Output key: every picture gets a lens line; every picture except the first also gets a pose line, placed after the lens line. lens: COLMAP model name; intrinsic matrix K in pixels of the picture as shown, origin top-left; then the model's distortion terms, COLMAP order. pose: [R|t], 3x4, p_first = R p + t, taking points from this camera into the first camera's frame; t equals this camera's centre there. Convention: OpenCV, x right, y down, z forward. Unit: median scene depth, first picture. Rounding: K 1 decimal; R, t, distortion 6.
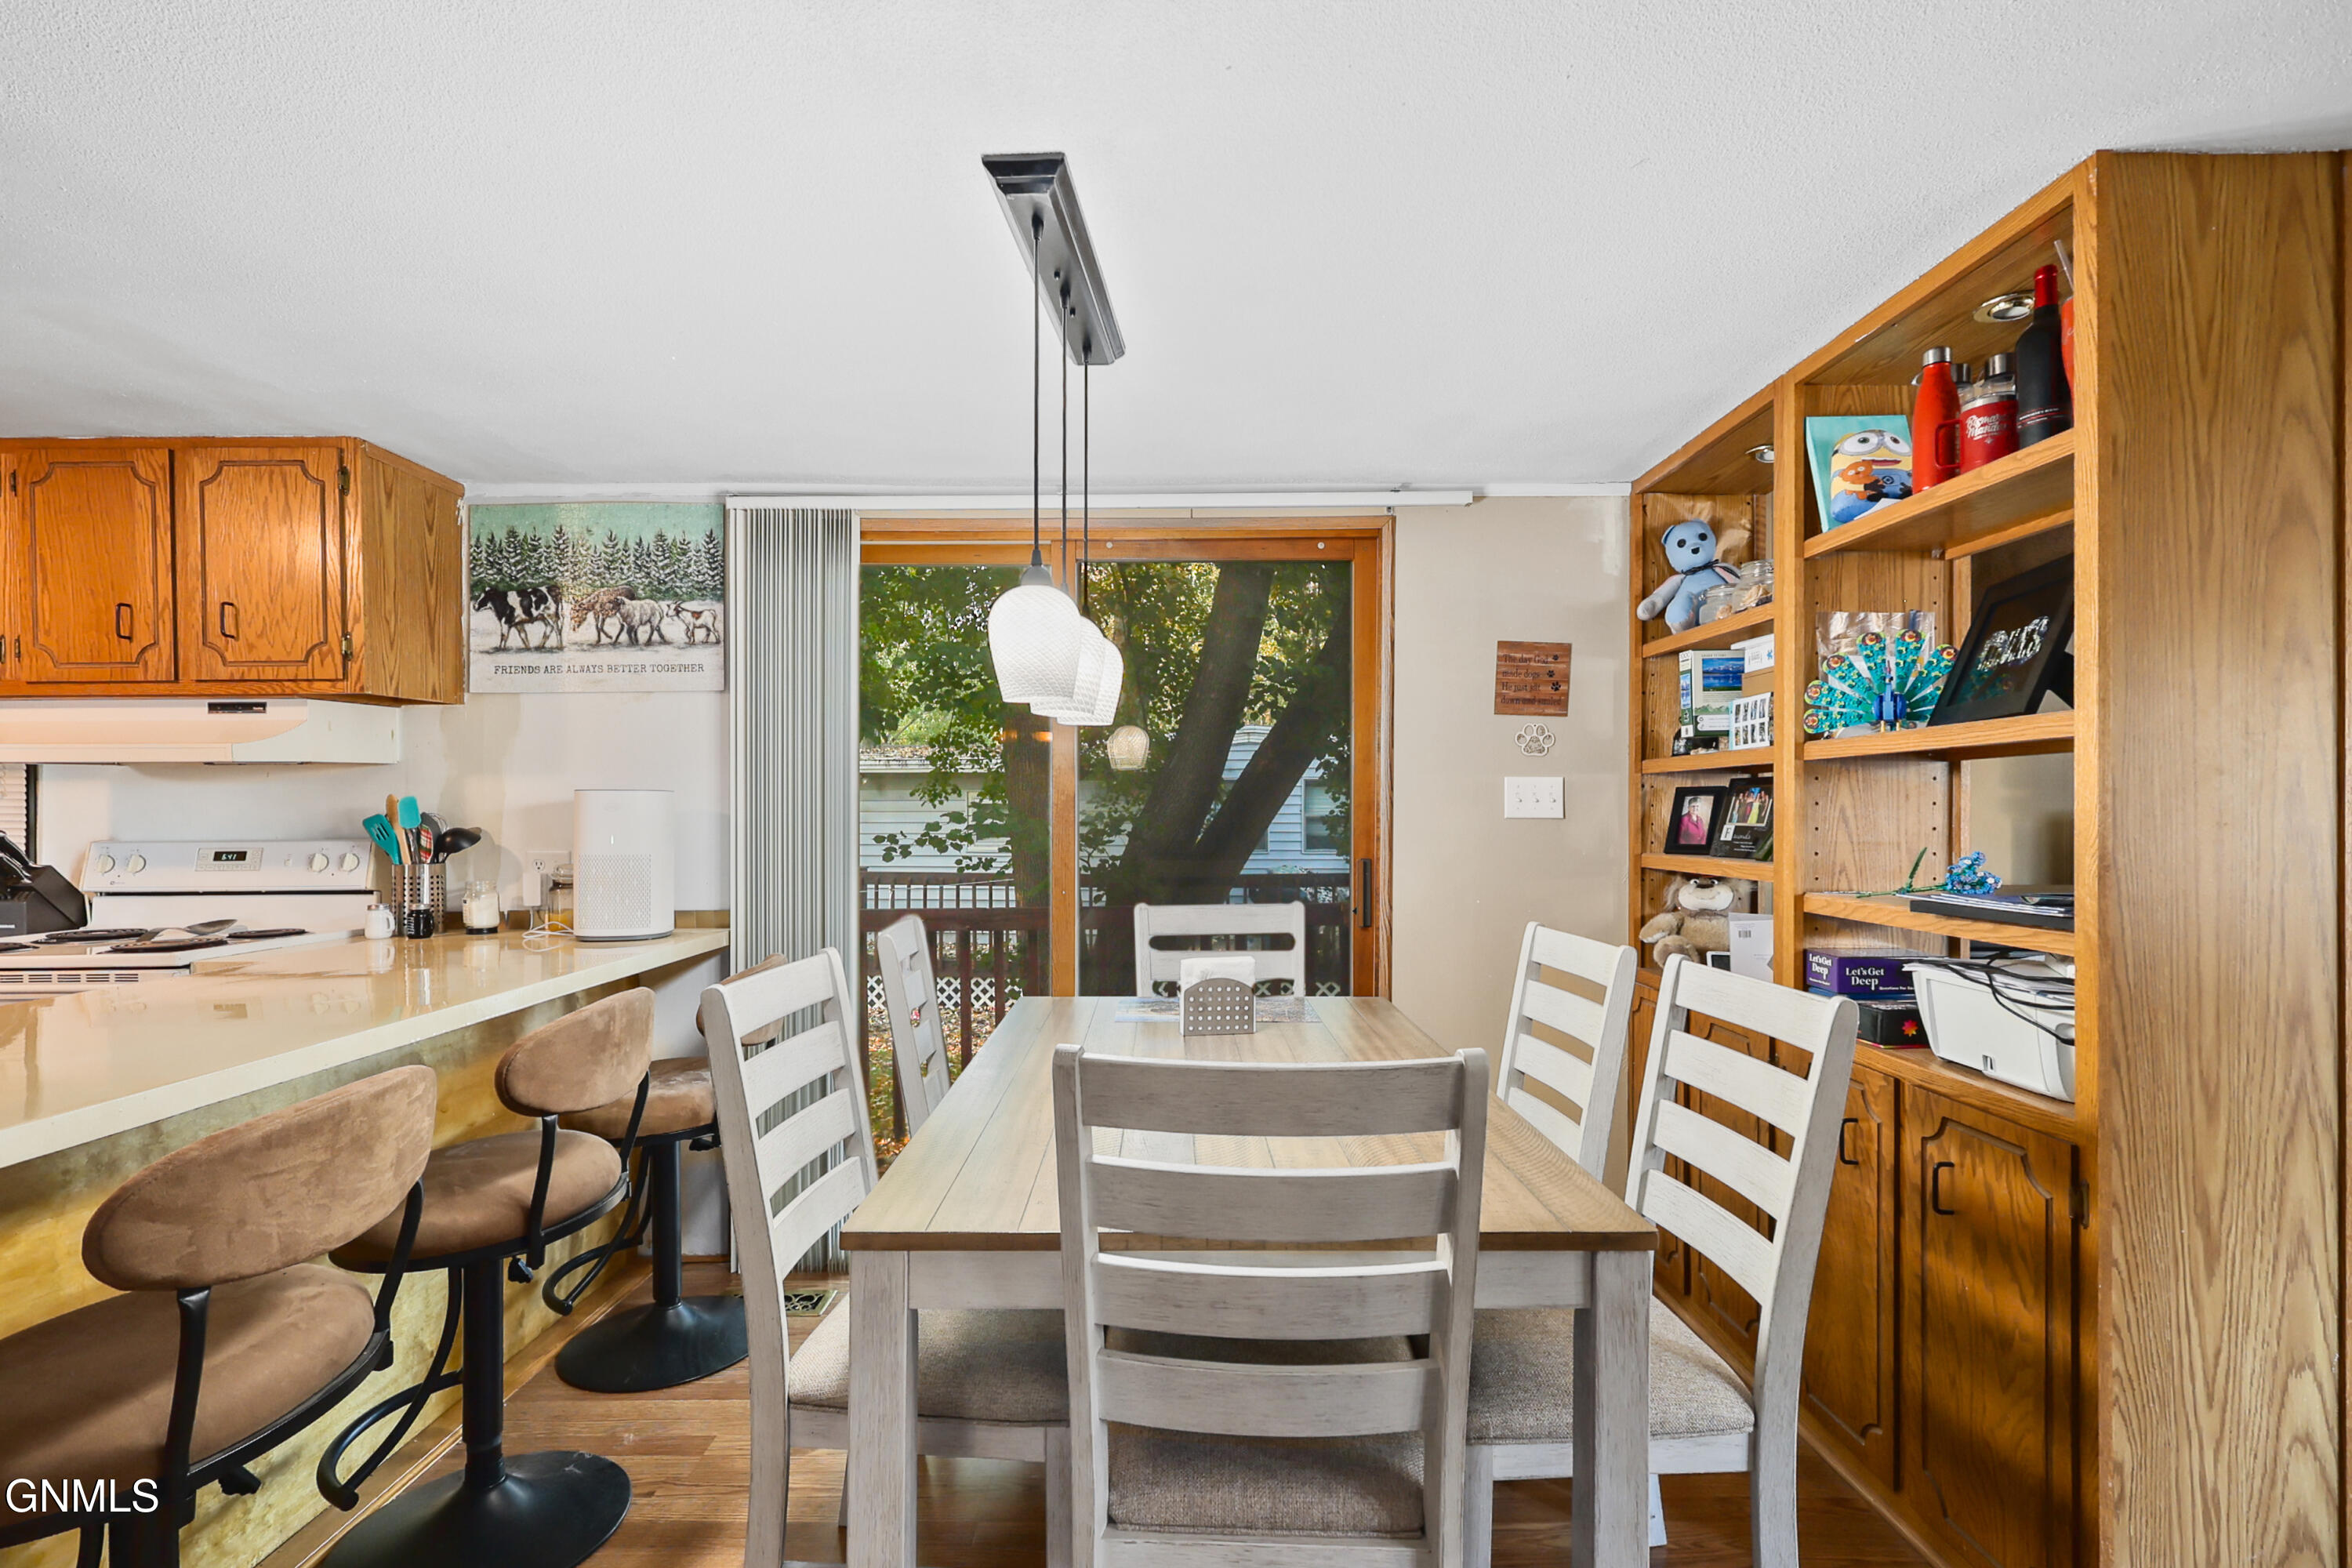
lens RADIAL K [[1087.1, 0, 1168.6], [0, 1087.1, 805.9], [0, 0, 1]] dist [0.000815, 0.000601]
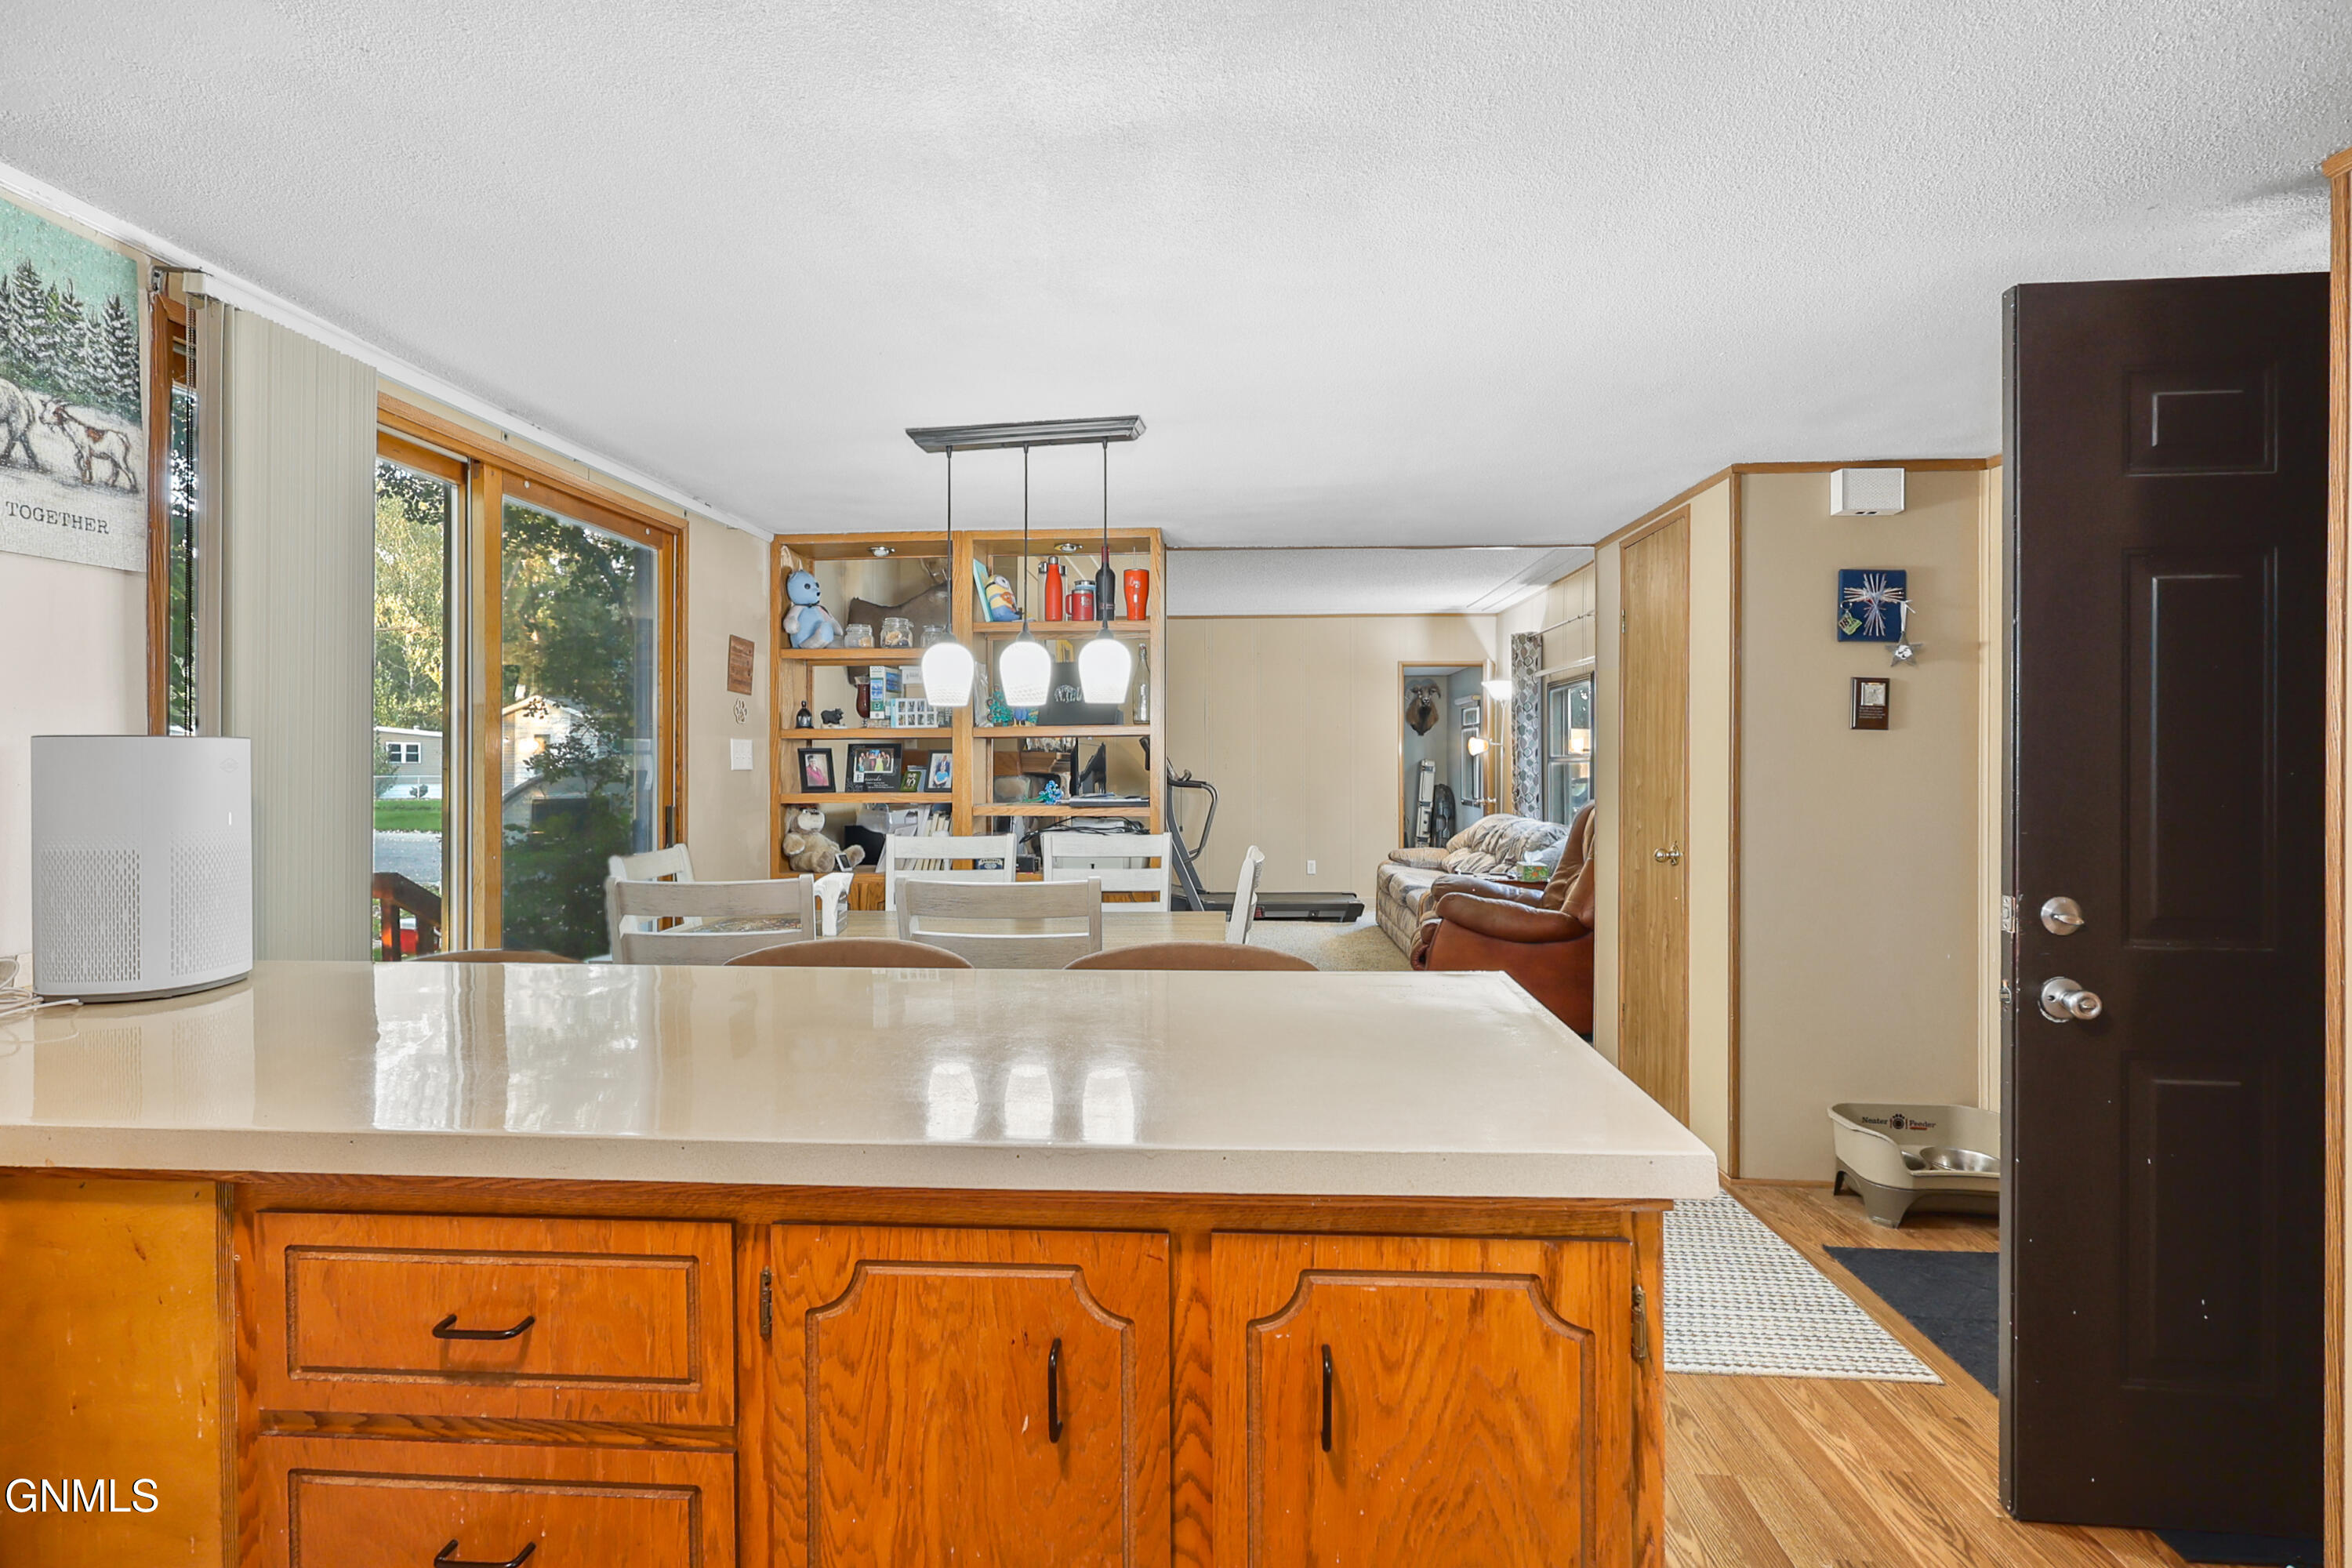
lens RADIAL K [[1106.6, 0, 1175.3], [0, 1106.6, 758.2], [0, 0, 1]] dist [-0.002449, -0.000260]
pose [[0.055835, 0.001250, 0.998439, -0.989803], [0.003283, 0.999994, -0.001436, -0.000336], [-0.998435, 0.003358, 0.055831, 0.393797]]
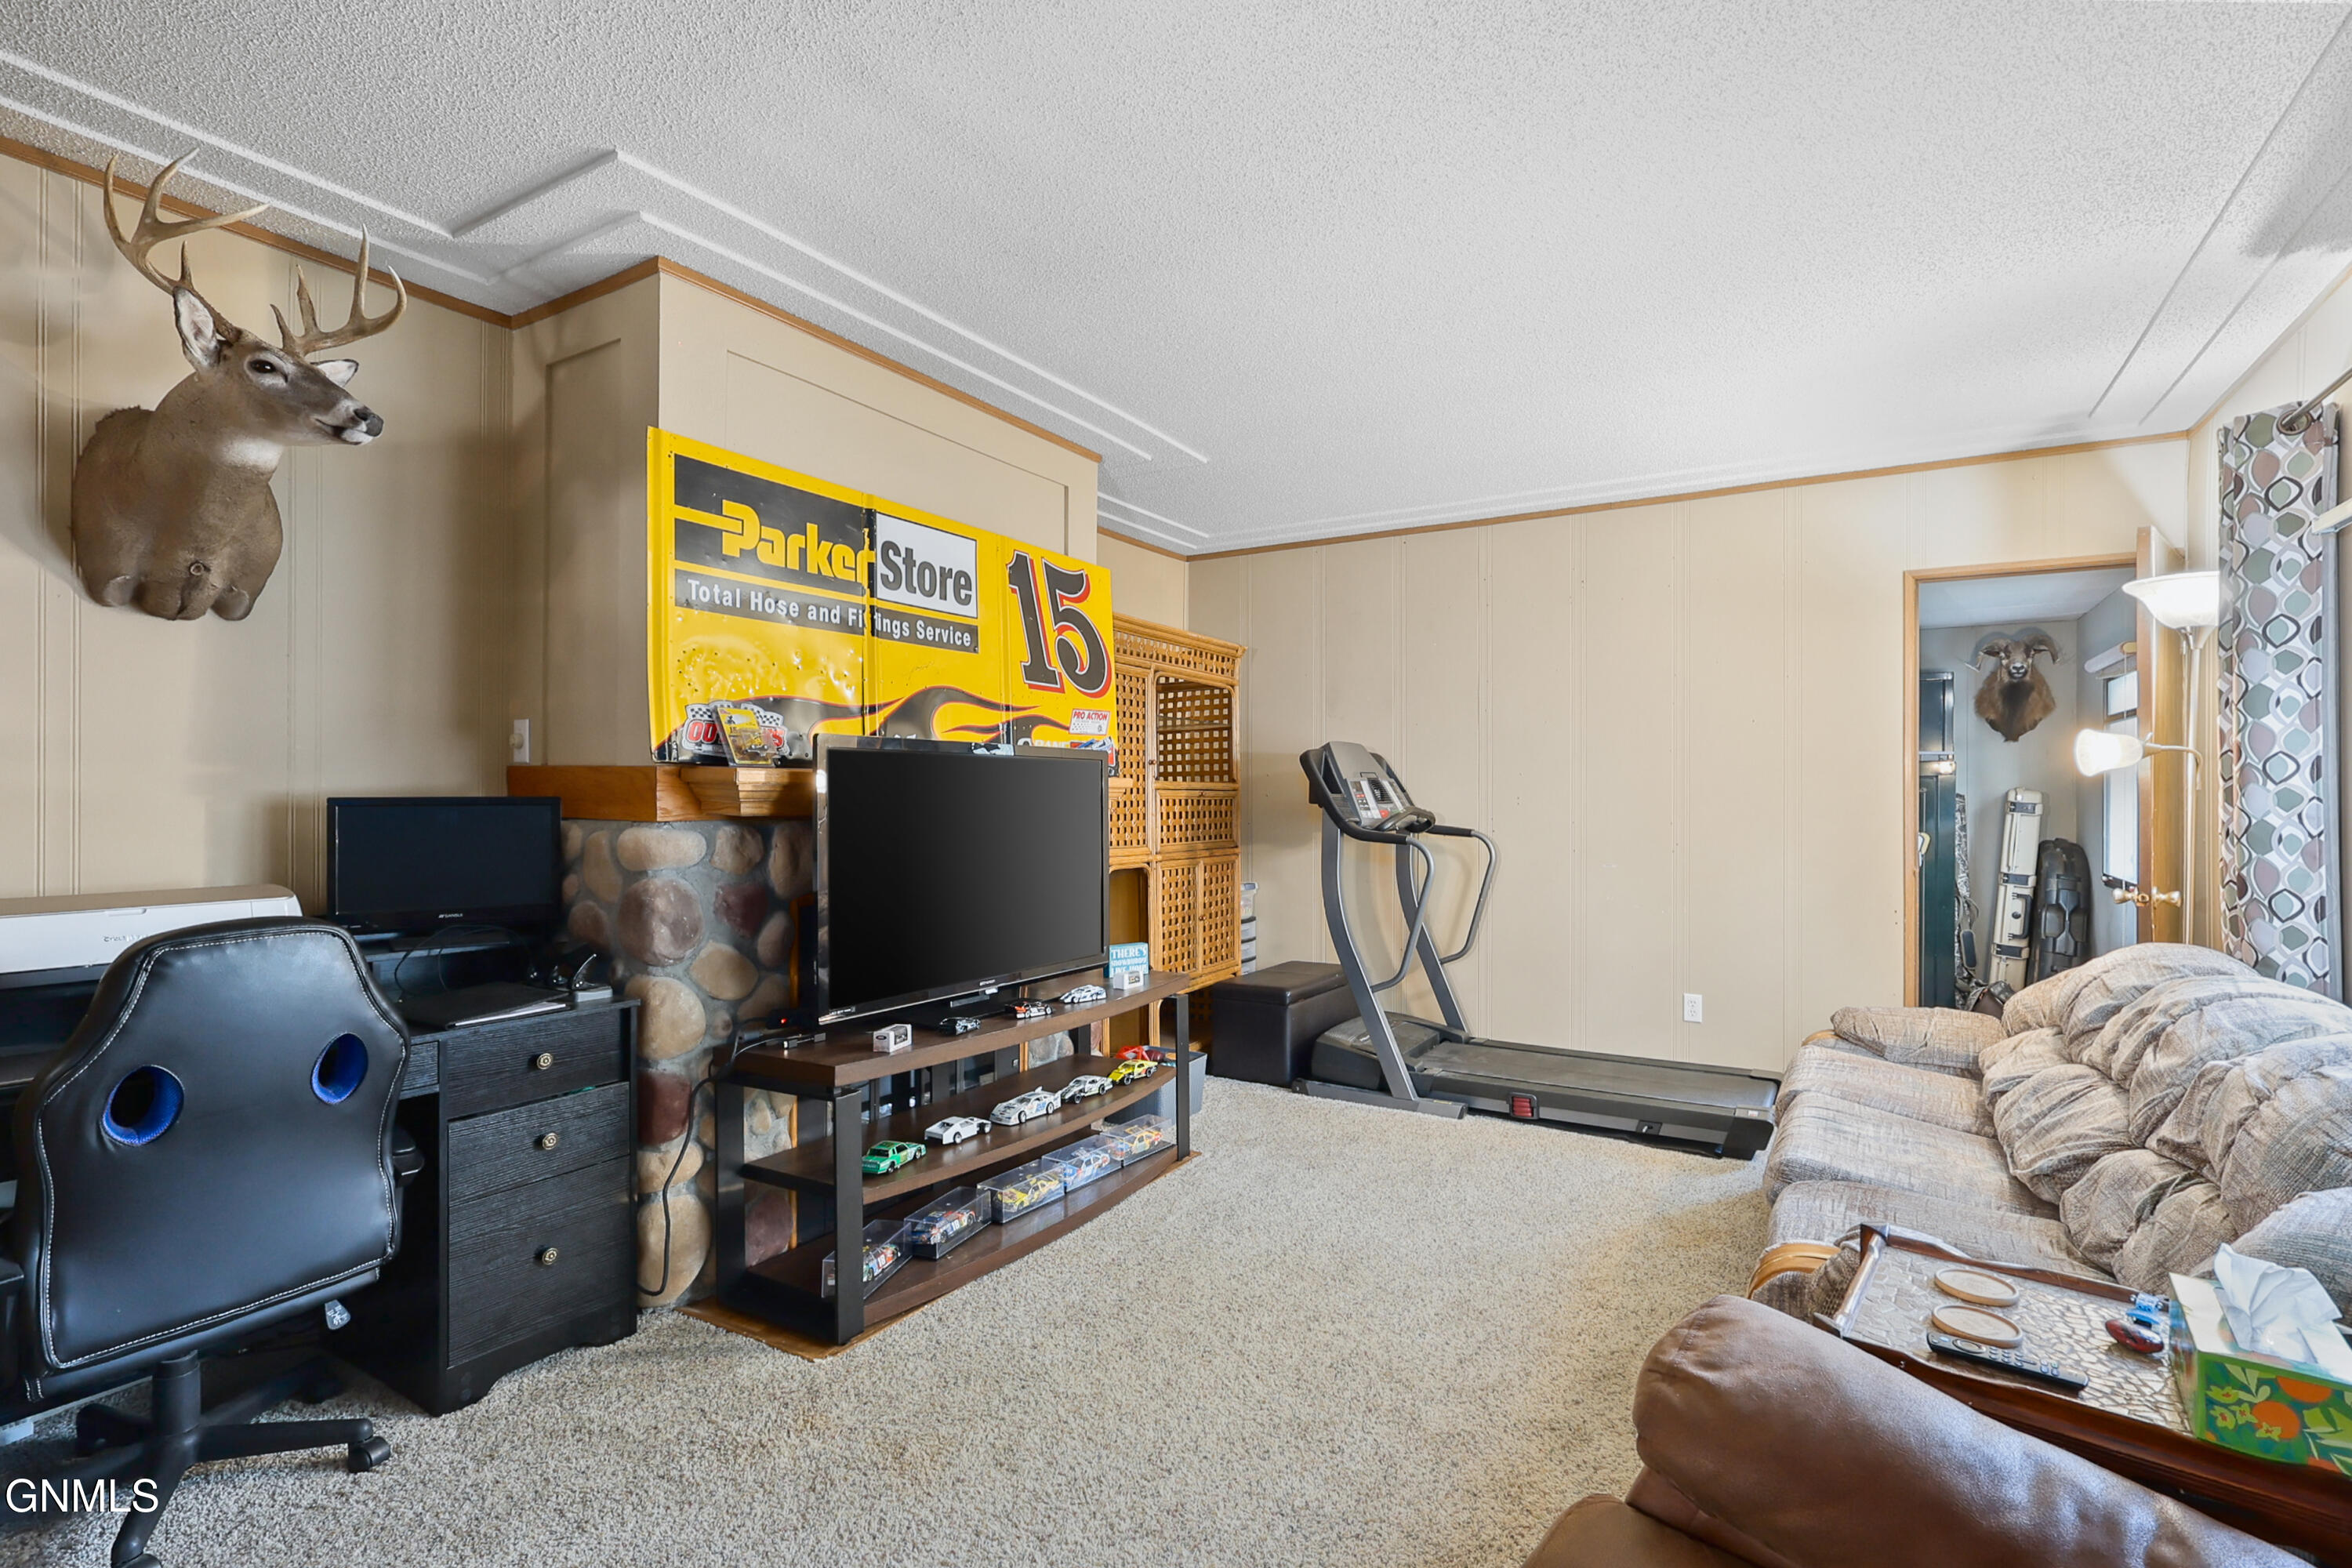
lens RADIAL K [[1103.1, 0, 1176.0], [0, 1103.1, 784.0], [0, 0, 1]] dist [-0.005014, 0.000213]
pose [[0.524080, 0.003666, 0.851661, 0.477690], [-0.000729, 0.999992, -0.003856, 0.001500], [-0.851669, 0.001400, 0.524078, -0.004569]]
